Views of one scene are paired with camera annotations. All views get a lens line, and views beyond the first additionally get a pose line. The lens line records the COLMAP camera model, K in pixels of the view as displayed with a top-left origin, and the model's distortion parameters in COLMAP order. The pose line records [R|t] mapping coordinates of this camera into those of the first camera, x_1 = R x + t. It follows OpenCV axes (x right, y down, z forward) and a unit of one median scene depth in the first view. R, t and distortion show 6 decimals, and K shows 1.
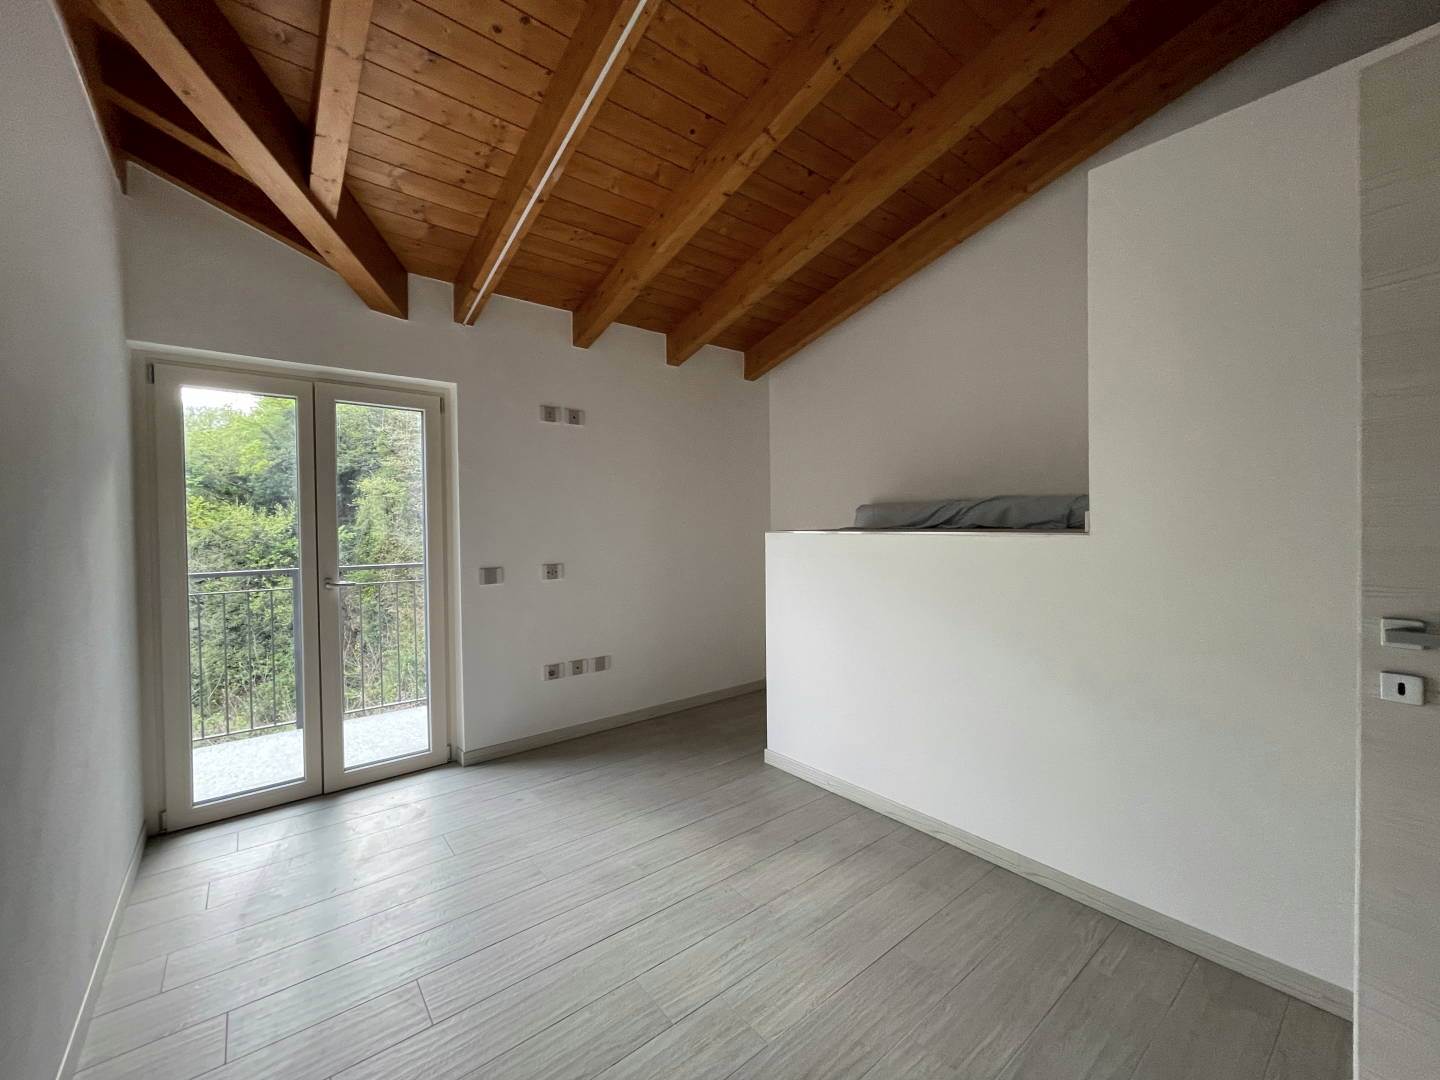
lens RADIAL K [[582.6, 0, 721.8], [0, 582.6, 534.9], [0, 0, 1]] dist [-0.004633, 0.000113]
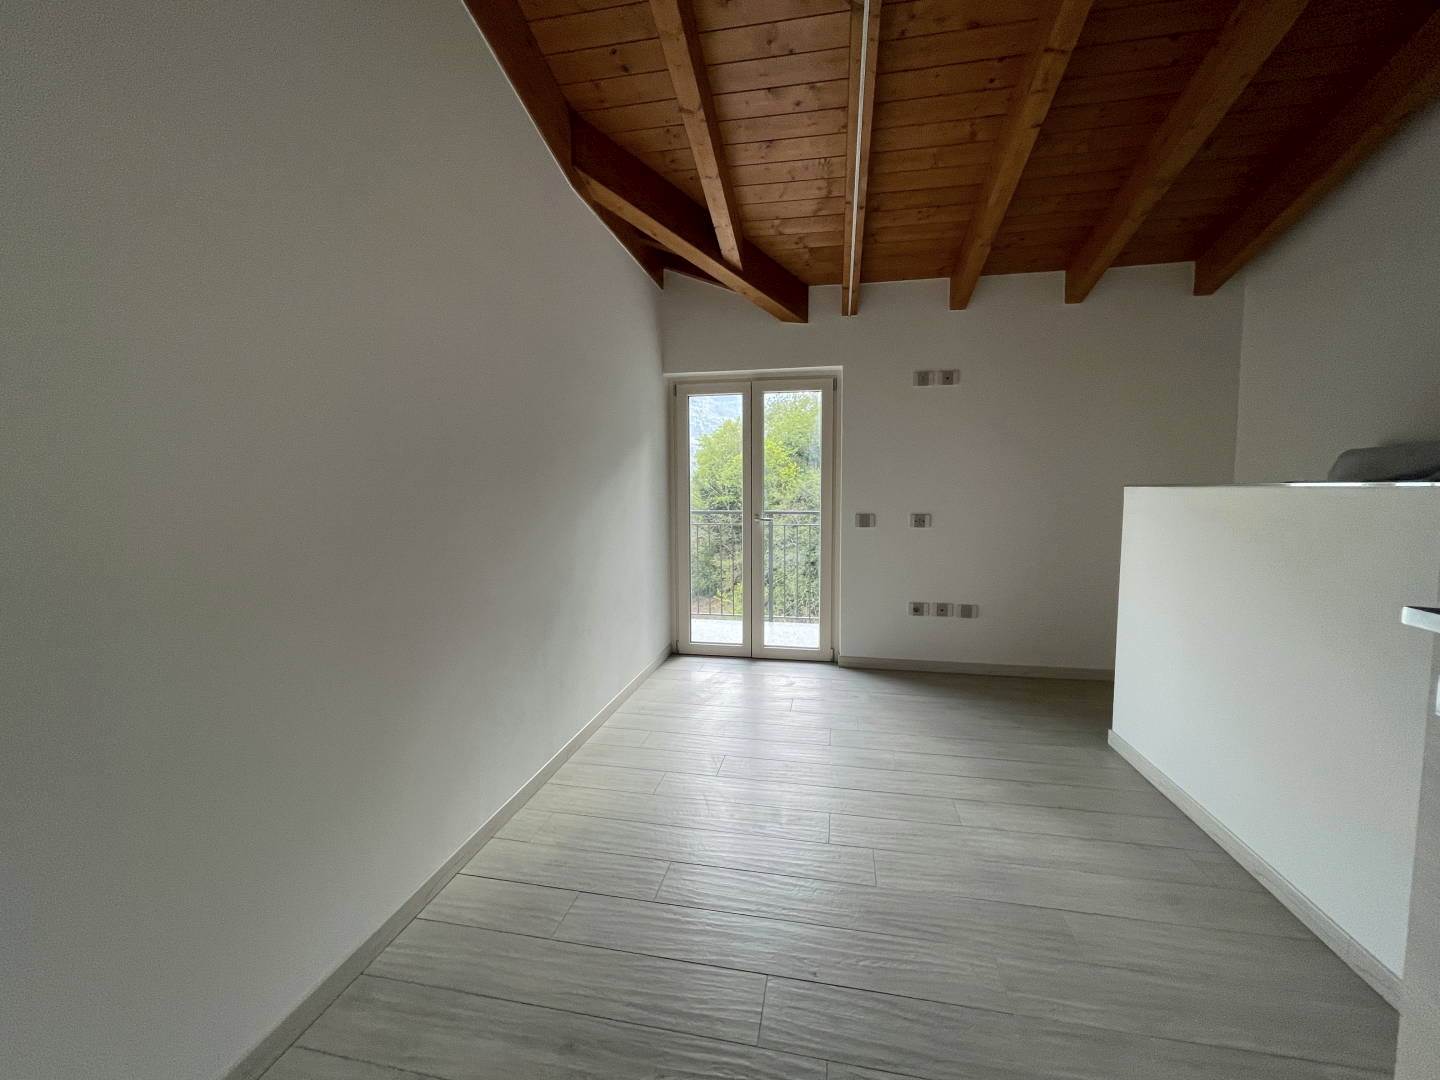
lens RADIAL K [[582.6, 0, 720.7], [0, 582.6, 536.3], [0, 0, 1]] dist [-0.004633, 0.000113]
pose [[0.641616, 0.070880, -0.763744, 0.360555], [-0.017184, 0.996800, 0.078072, 0.013146], [0.766833, -0.036968, 0.640781, -0.019179]]
